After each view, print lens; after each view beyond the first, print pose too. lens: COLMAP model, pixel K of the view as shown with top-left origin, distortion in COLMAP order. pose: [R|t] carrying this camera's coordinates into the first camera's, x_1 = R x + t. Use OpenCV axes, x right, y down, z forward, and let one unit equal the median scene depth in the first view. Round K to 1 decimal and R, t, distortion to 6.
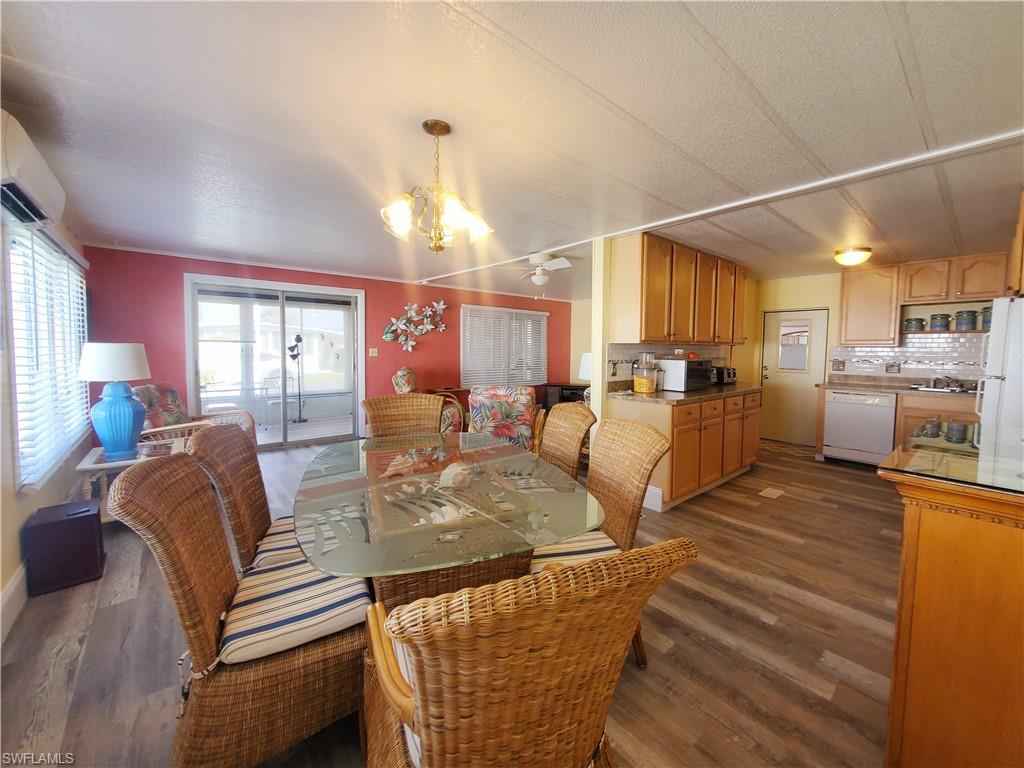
lens RADIAL K [[404.6, 0, 523.0], [0, 404.6, 371.6], [0, 0, 1]] dist [-0.002708, -0.002459]
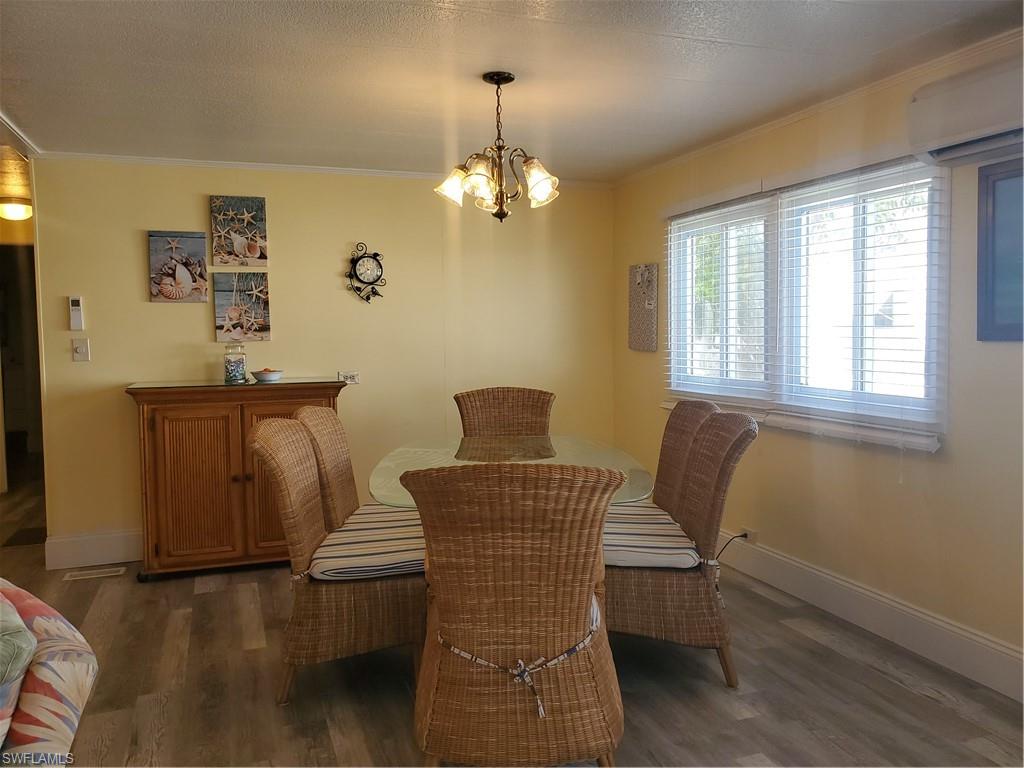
lens RADIAL K [[798.8, 0, 514.5], [0, 798.8, 381.9], [0, 0, 1]] dist [0.013177, -0.003685]
pose [[-0.933185, -0.023759, 0.358611, -0.573167], [0.023444, 0.991663, 0.126708, -0.109571], [-0.358632, 0.126649, -0.924848, 1.730318]]
